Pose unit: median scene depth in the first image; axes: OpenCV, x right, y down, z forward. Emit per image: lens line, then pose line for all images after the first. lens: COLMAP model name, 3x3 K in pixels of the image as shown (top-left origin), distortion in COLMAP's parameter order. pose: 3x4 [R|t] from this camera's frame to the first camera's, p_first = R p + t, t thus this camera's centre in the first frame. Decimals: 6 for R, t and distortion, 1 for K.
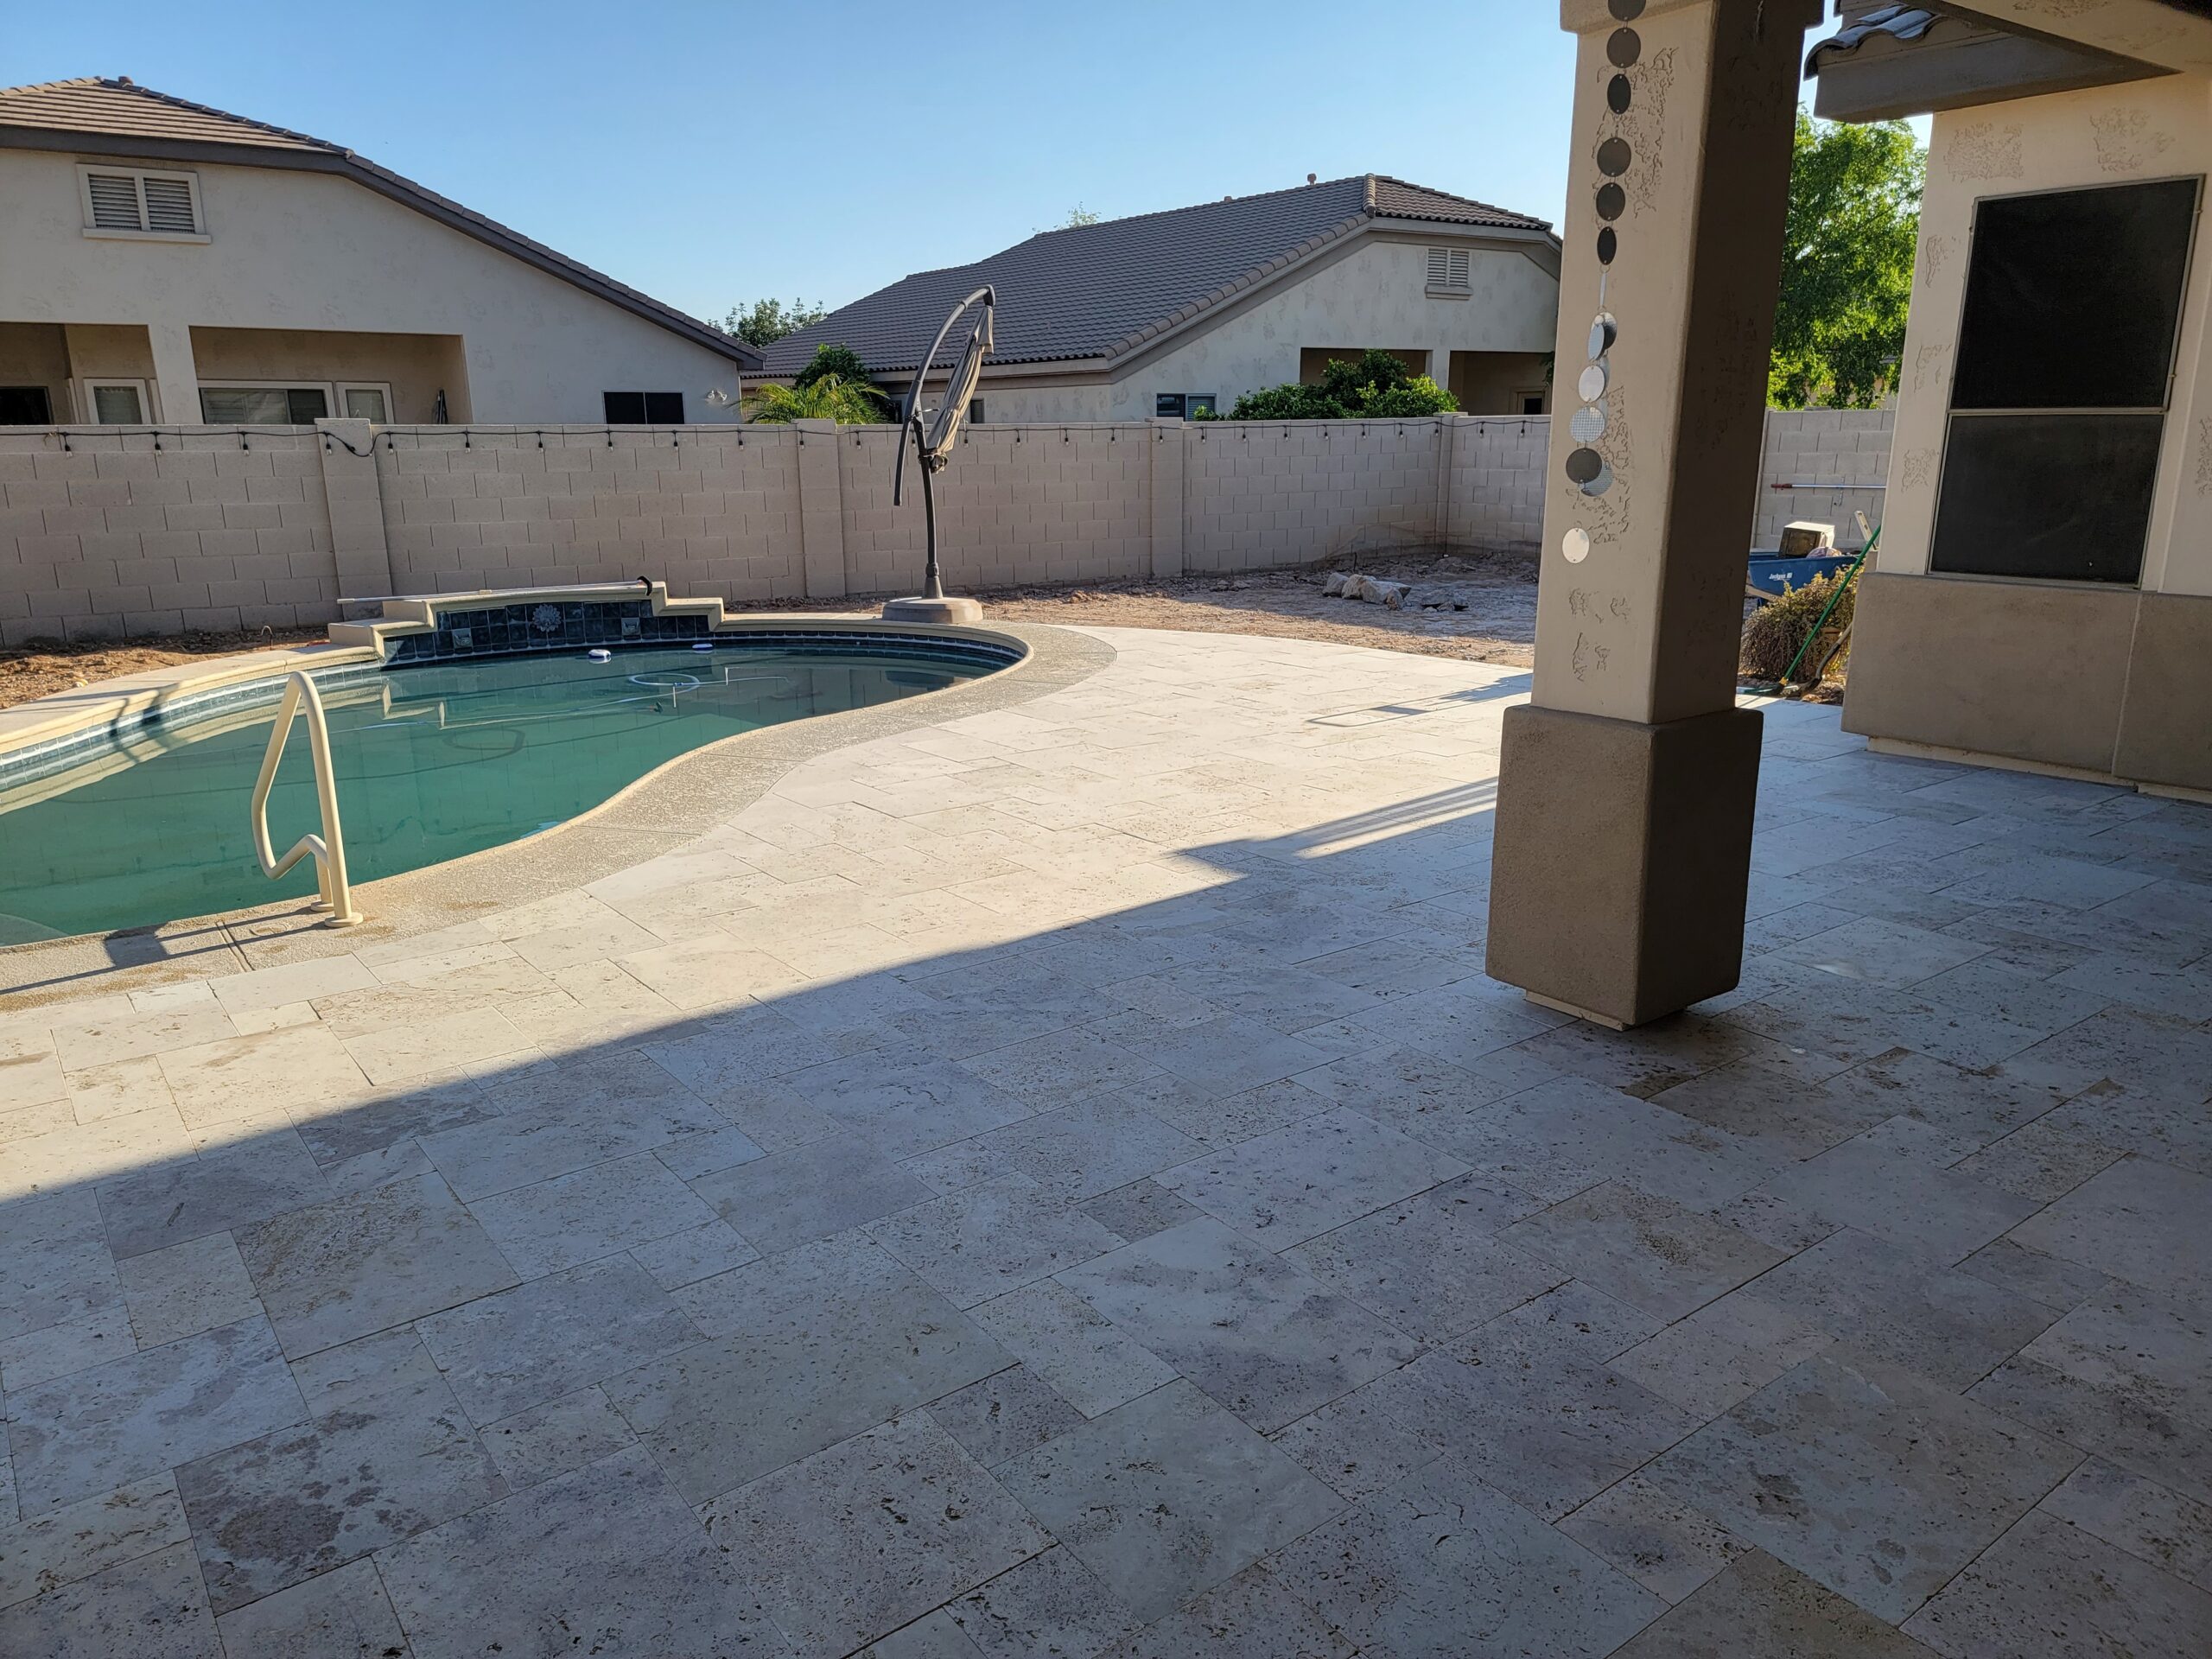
lens RADIAL K [[1531.1, 0, 1090.2], [0, 1531.1, 826.6], [0, 0, 1]] dist [0.082319, -0.067994]
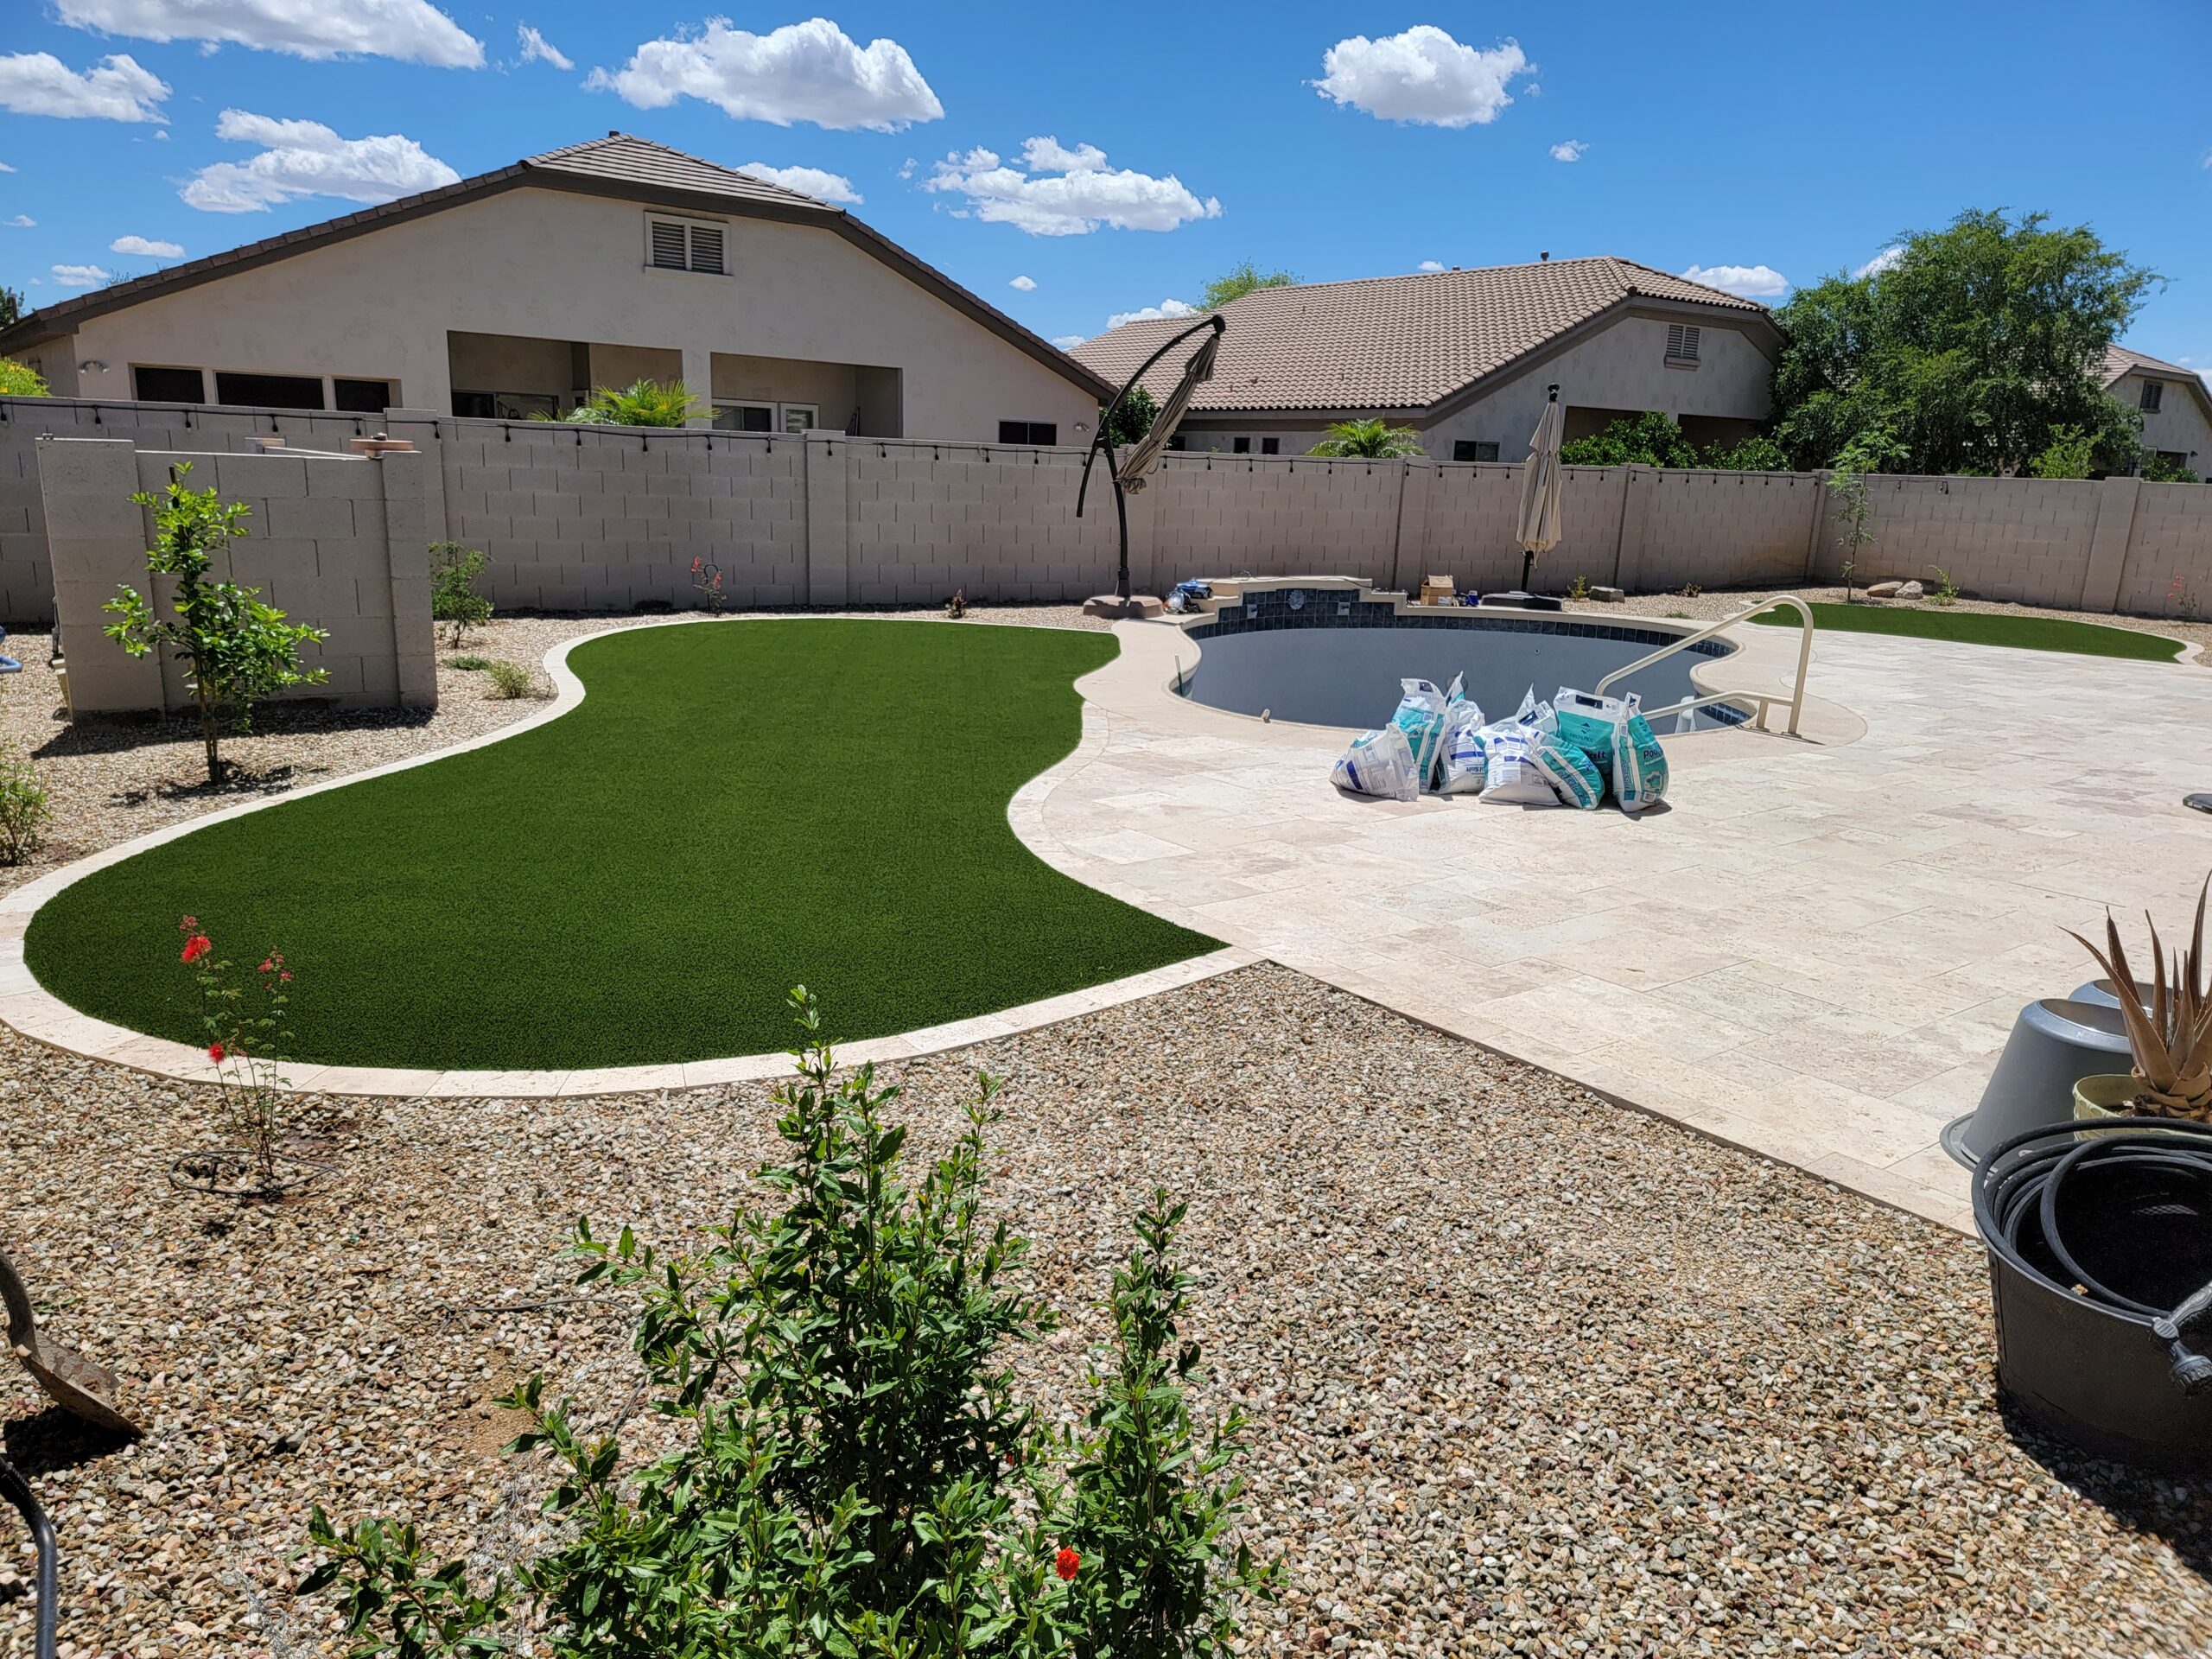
lens RADIAL K [[1531.1, 0, 1097.8], [0, 1531.1, 843.7], [0, 0, 1]] dist [0.082319, -0.067994]
pose [[0.998837, 0.040924, 0.025498, -0.452799], [-0.040629, 0.999103, -0.011965, 0.082216], [-0.025964, 0.010915, 0.999603, -0.266590]]
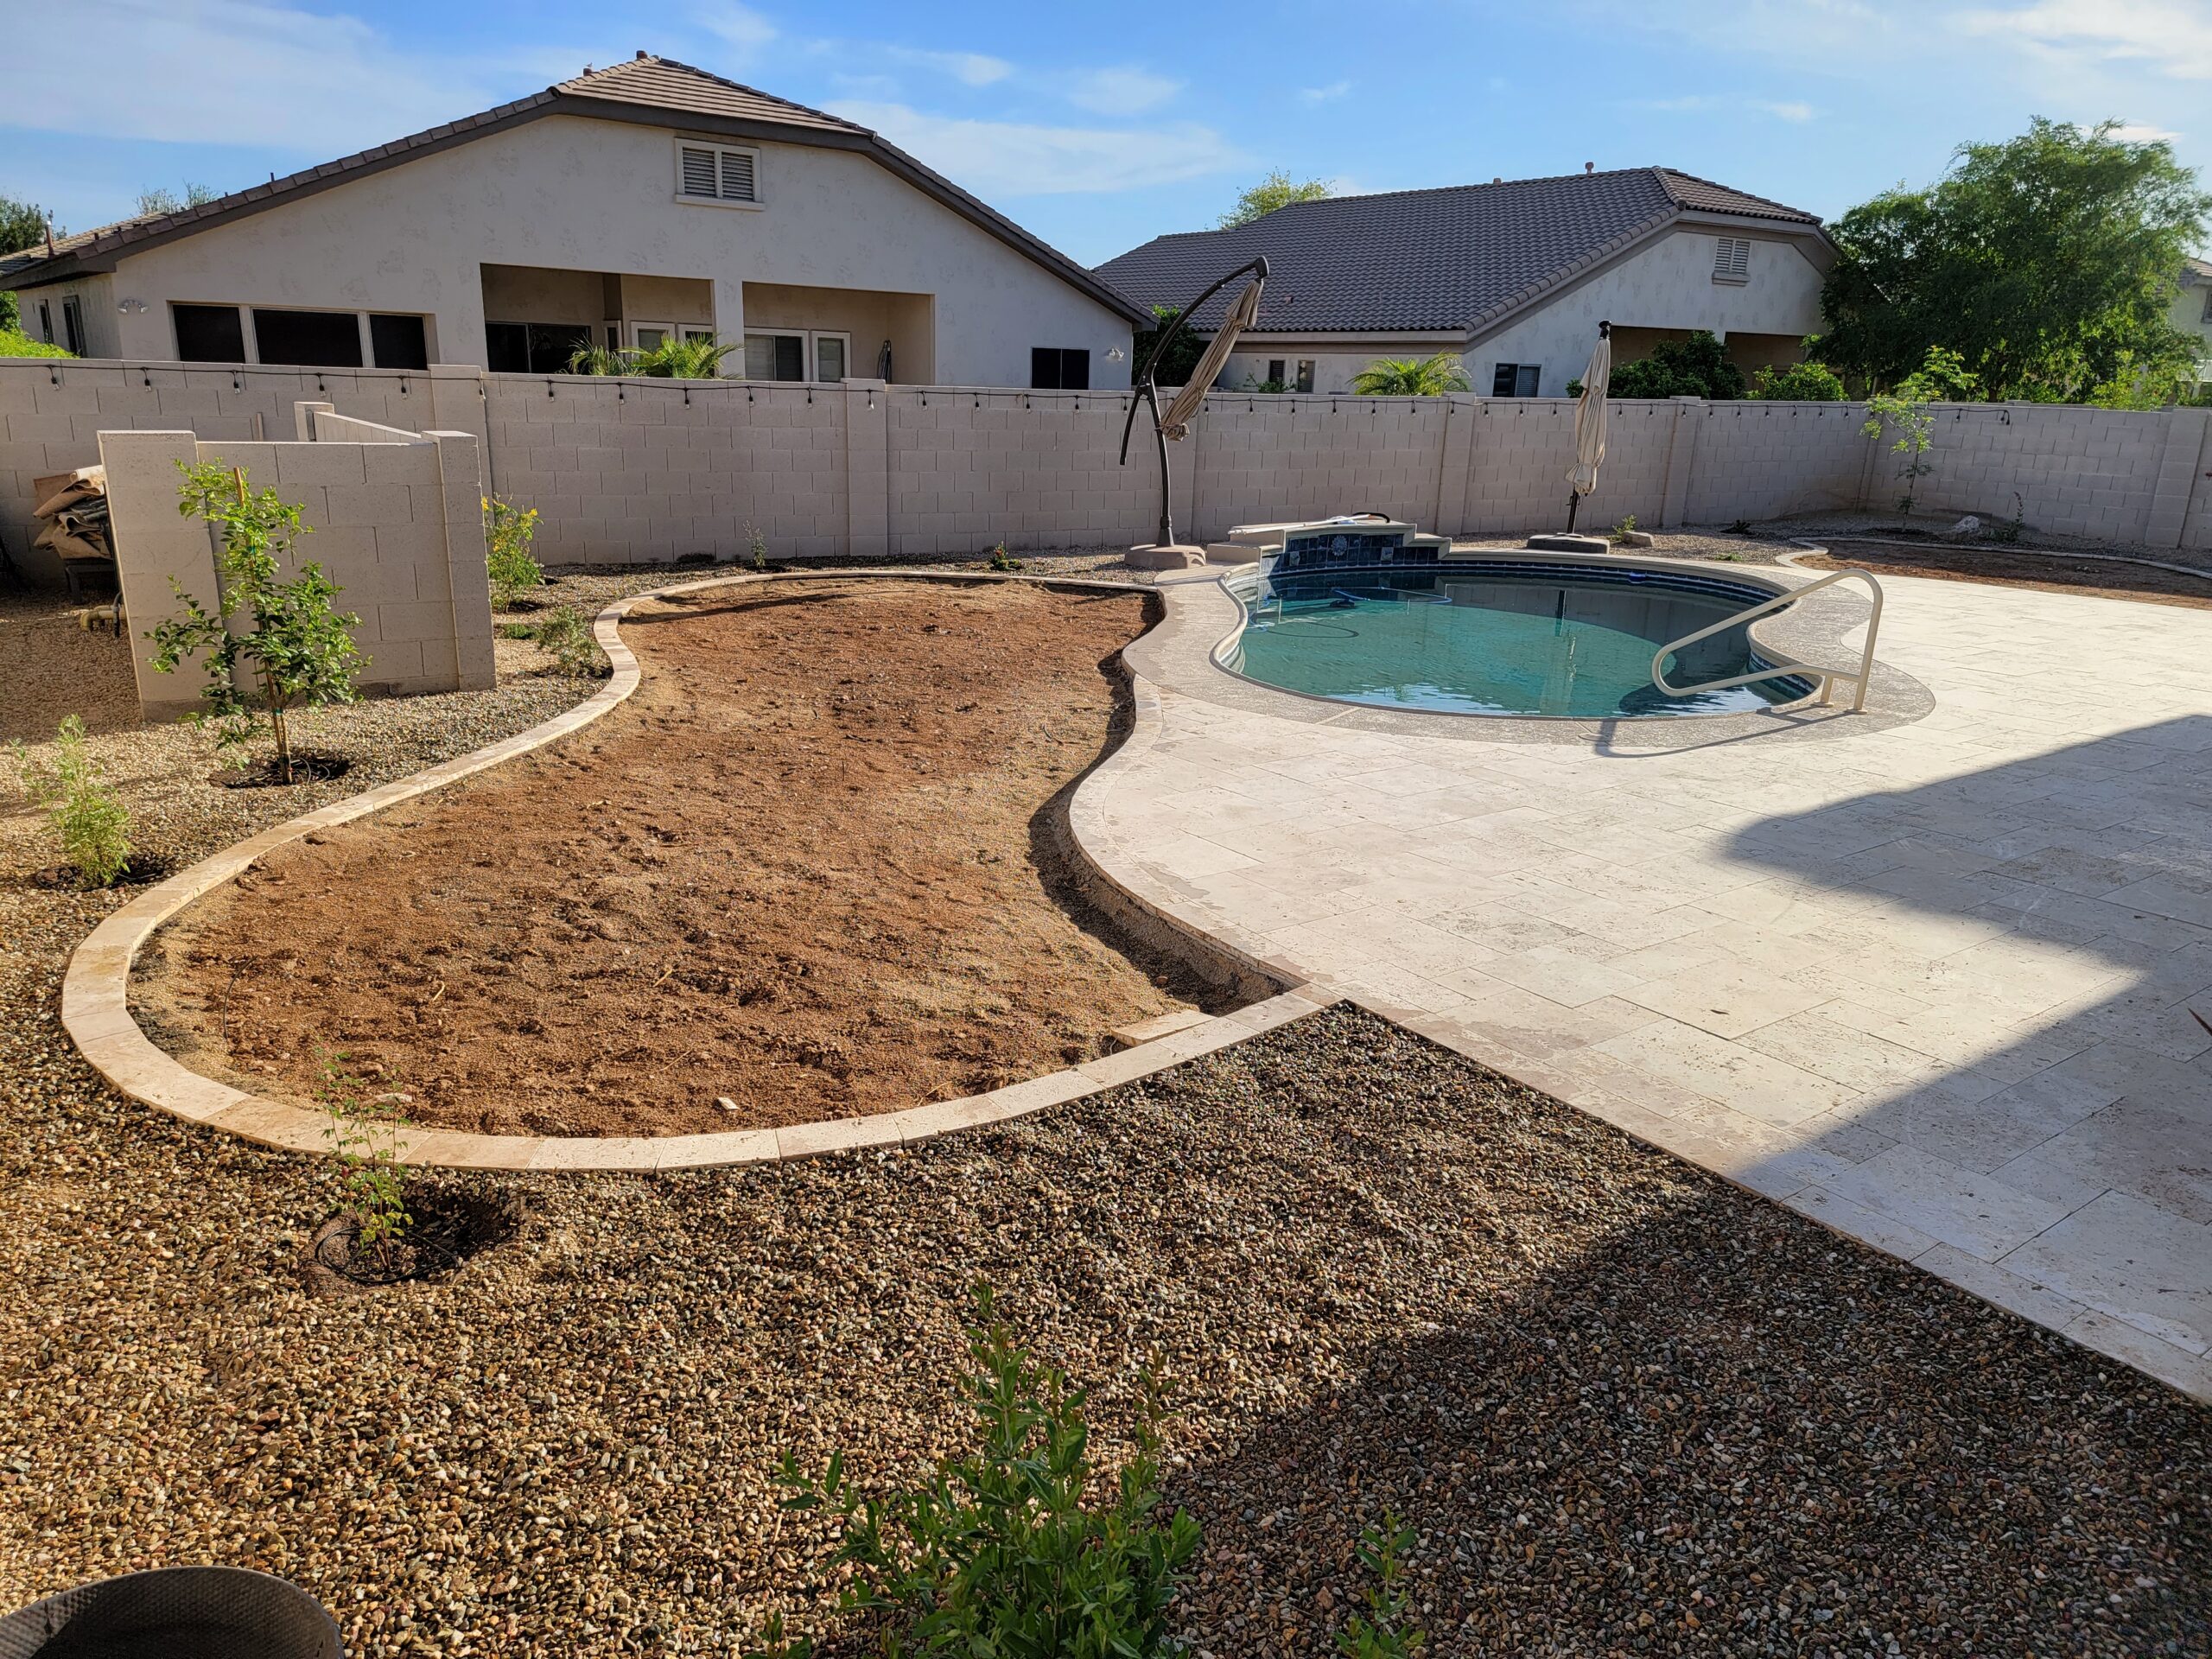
lens RADIAL K [[1531.1, 0, 1085.9], [0, 1531.1, 819.2], [0, 0, 1]] dist [0.082319, -0.067994]
pose [[0.999138, 0.041364, 0.003390, -0.464590], [-0.041447, 0.998688, 0.030070, 0.056760], [-0.002142, -0.030184, 0.999542, -0.264990]]
